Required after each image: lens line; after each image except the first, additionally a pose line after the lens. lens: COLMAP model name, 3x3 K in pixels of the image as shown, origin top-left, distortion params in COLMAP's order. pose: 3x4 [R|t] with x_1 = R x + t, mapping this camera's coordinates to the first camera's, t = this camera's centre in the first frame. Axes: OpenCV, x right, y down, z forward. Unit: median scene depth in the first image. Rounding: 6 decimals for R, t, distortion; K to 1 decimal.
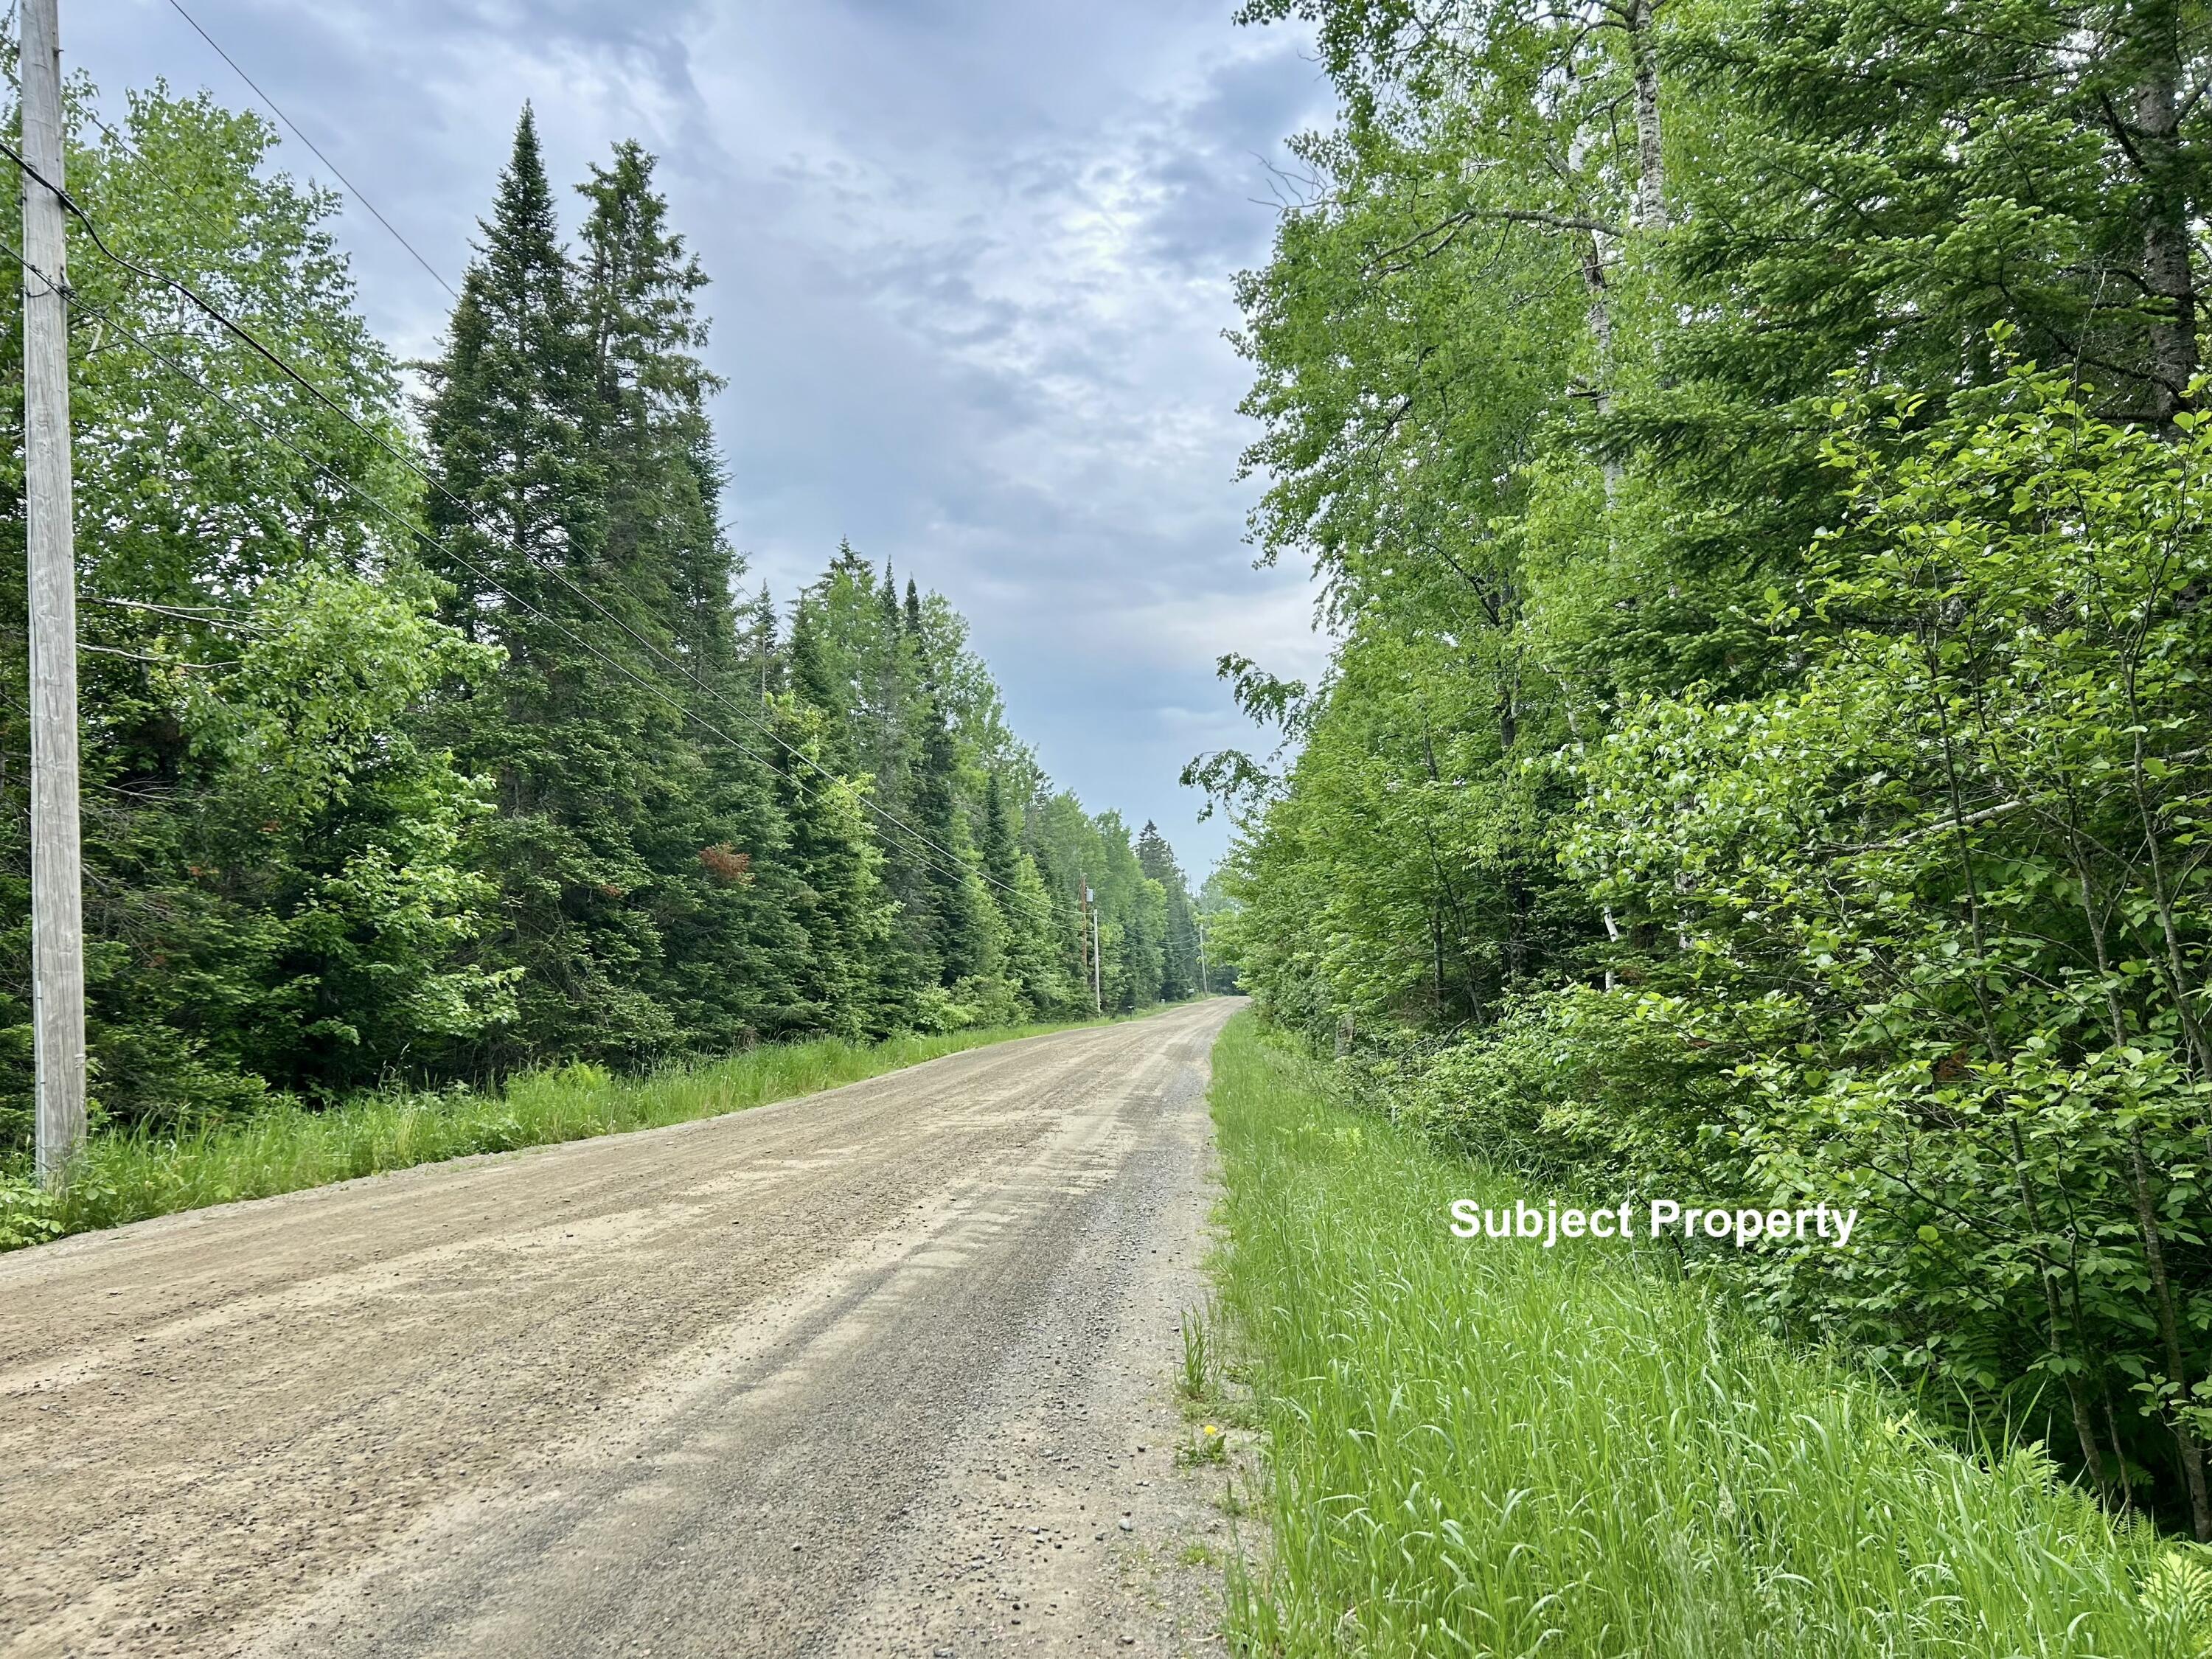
lens RADIAL K [[1675.0, 0, 1106.4], [0, 1675.0, 828.8], [0, 0, 1]] dist [0.001611, -0.000072]
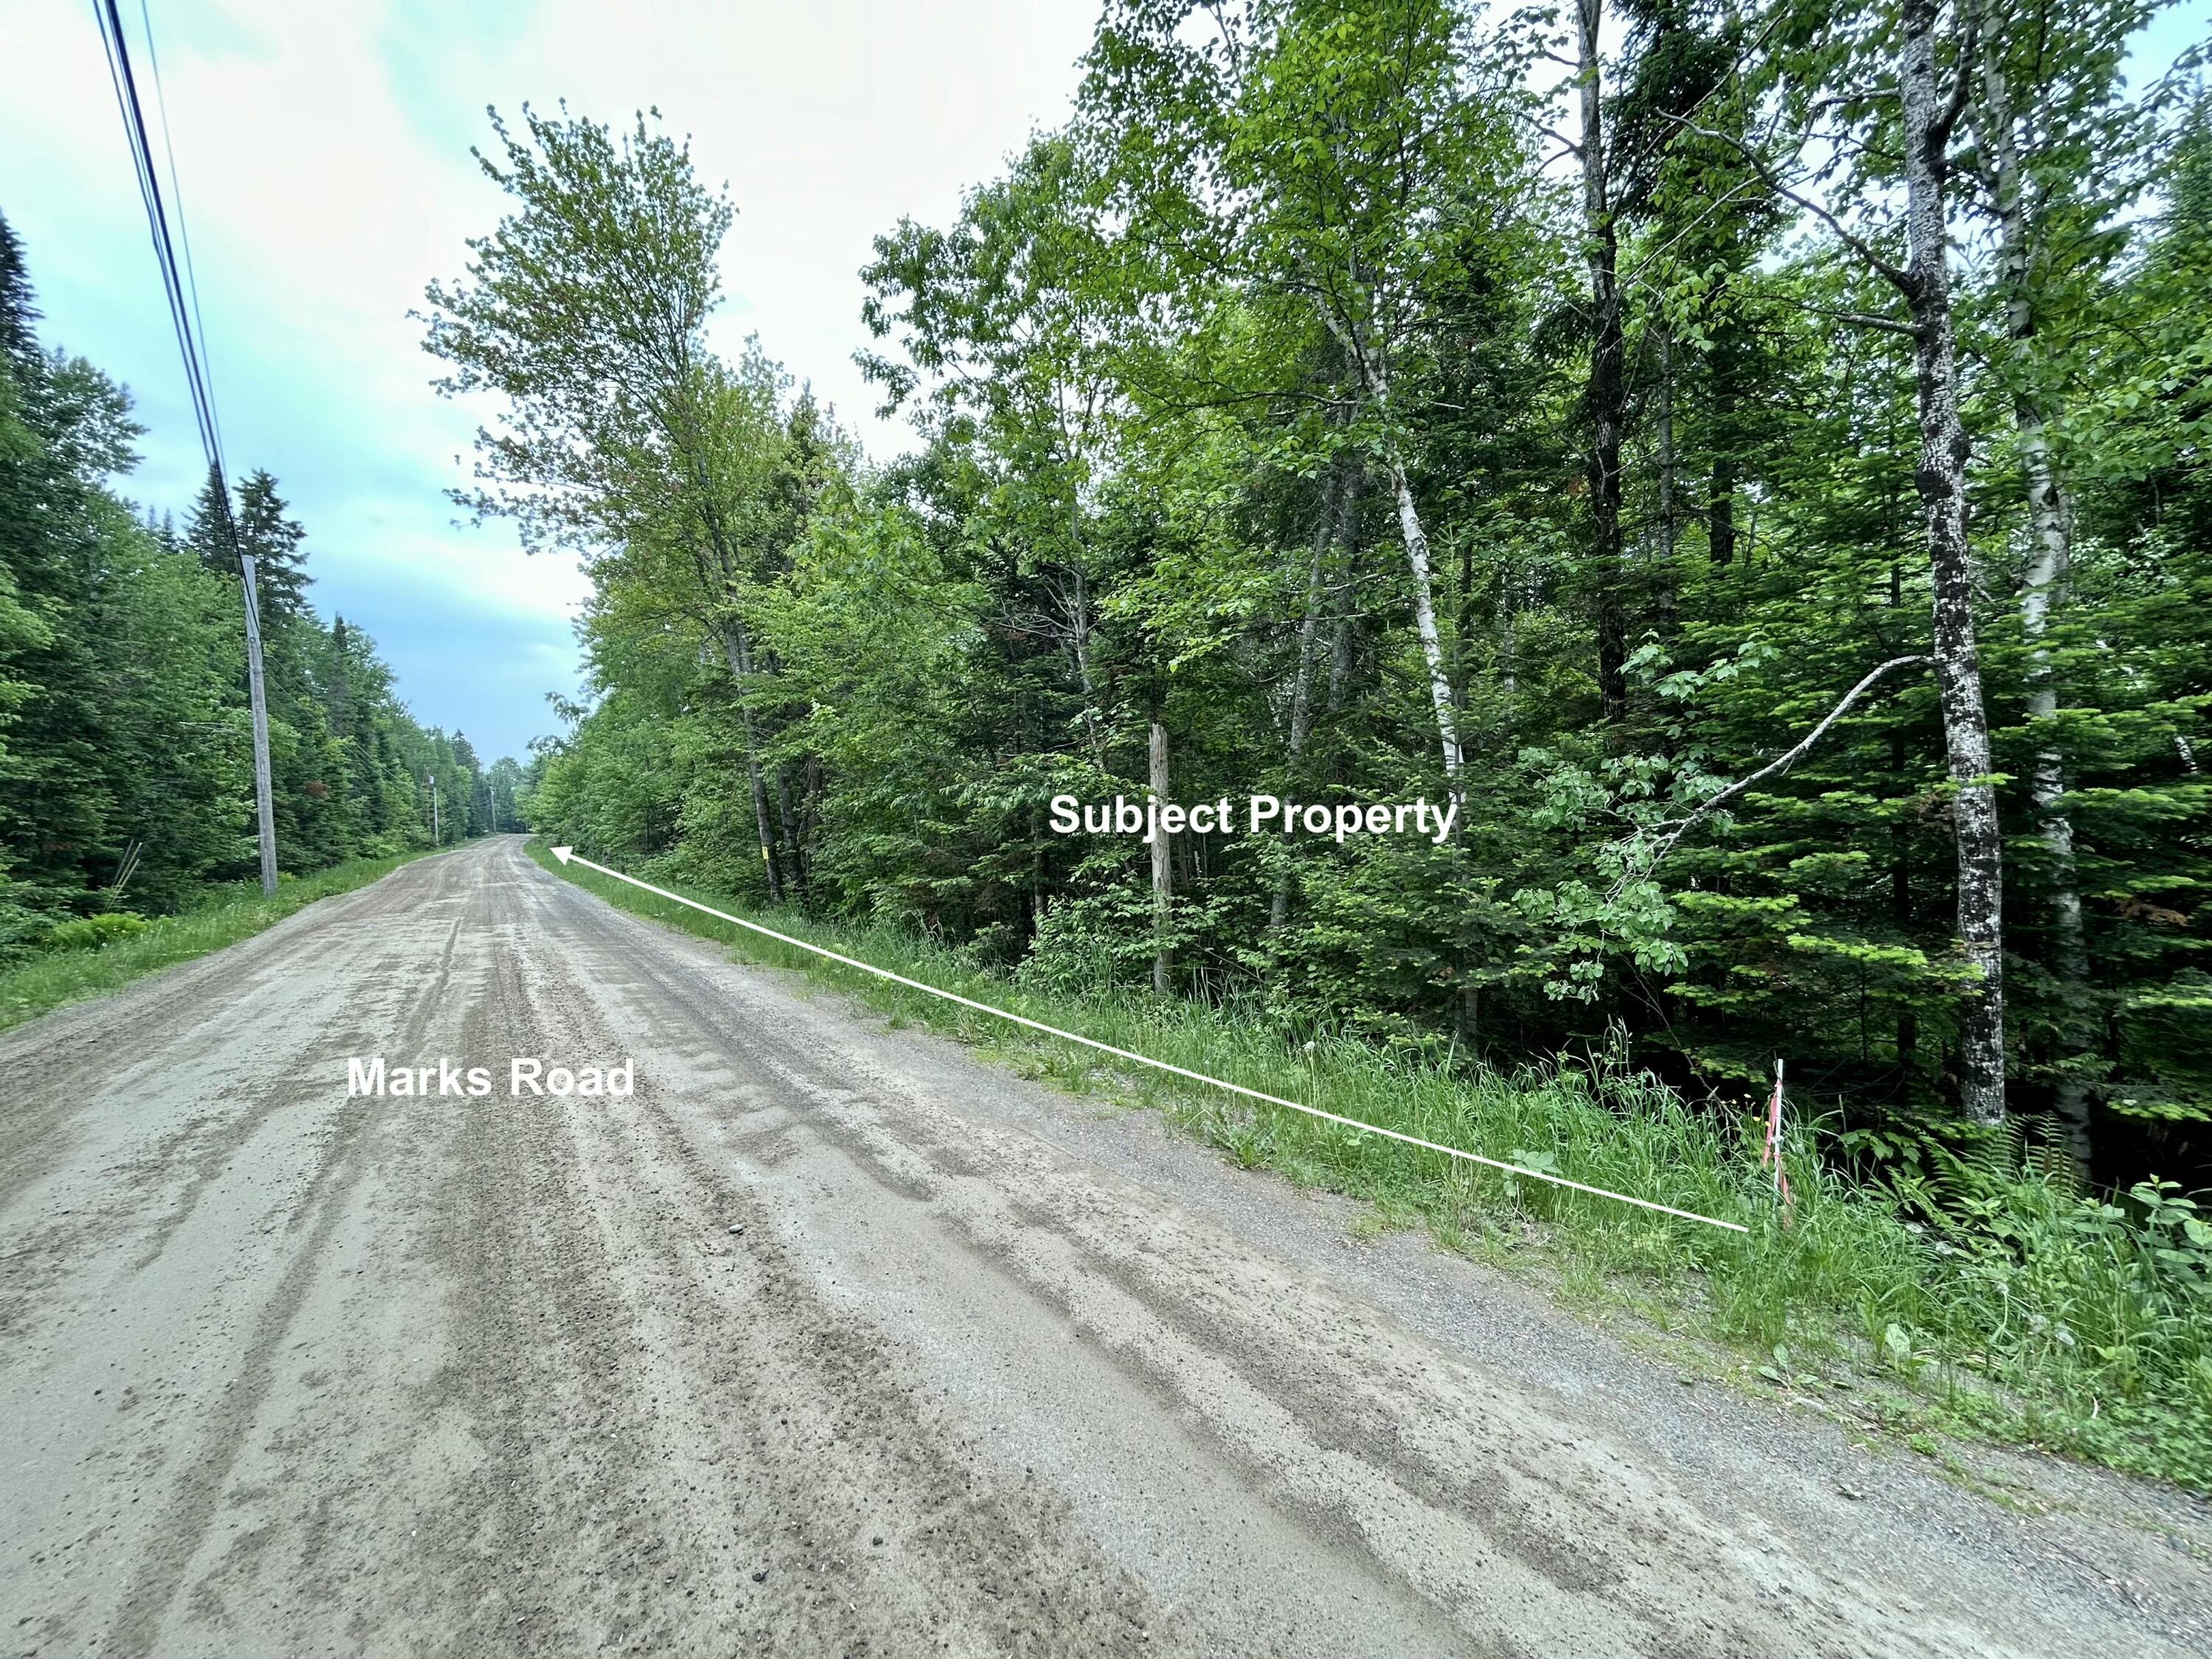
lens RADIAL K [[887.8, 0, 1107.8], [0, 887.8, 828.0], [0, 0, 1]] dist [-0.000106, -0.000096]
pose [[0.782817, 0.000452, 0.622251, -0.086919], [-0.059285, 0.995505, 0.073860, -0.053581], [-0.619421, -0.094709, 0.779325, -0.440848]]
